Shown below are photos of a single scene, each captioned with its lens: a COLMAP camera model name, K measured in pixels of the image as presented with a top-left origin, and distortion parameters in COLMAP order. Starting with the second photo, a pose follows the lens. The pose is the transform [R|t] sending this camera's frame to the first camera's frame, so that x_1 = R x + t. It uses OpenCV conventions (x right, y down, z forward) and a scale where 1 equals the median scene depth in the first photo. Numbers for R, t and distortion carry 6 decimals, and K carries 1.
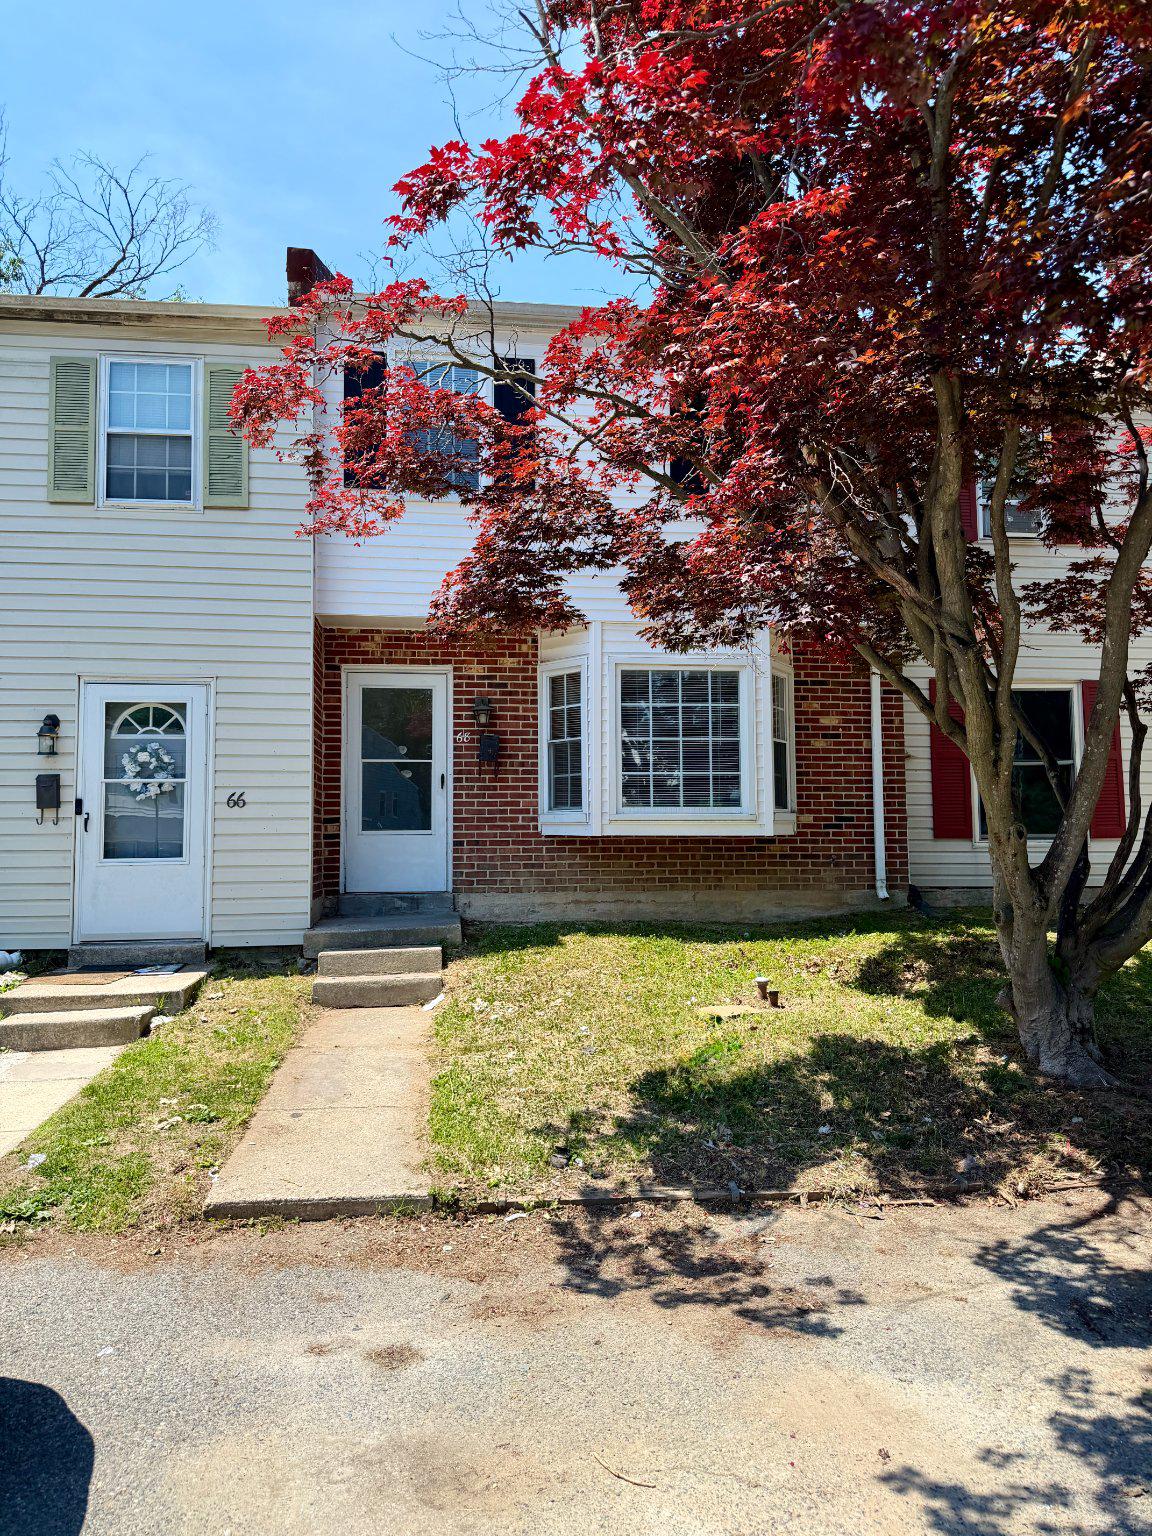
lens RADIAL K [[1069.3, 0, 577.0], [0, 1069.3, 763.9], [0, 0, 1]] dist [0.113329, -0.001221]
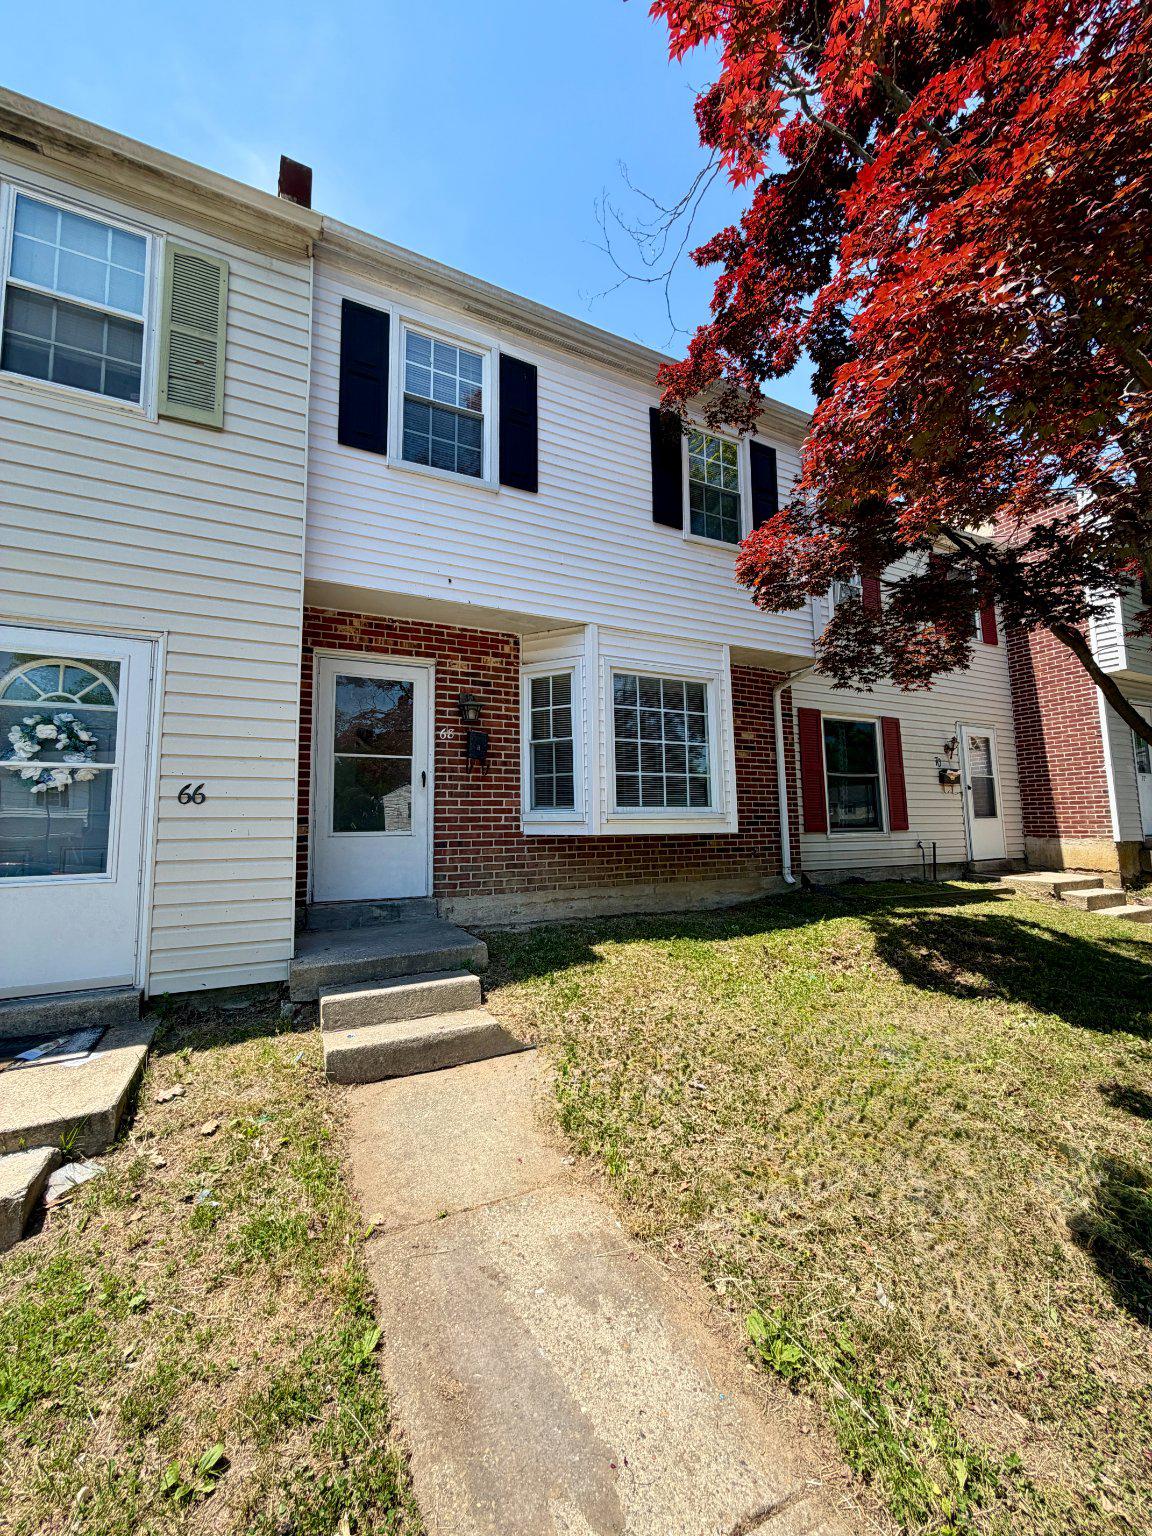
lens RADIAL K [[618.6, 0, 579.8], [0, 618.6, 762.6], [0, 0, 1]] dist [-0.001994, 0.011580]
pose [[0.941520, 0.026902, 0.335882, -0.180150], [-0.013896, 0.999060, -0.041068, 0.022293], [-0.336671, 0.033999, 0.941008, 0.438430]]
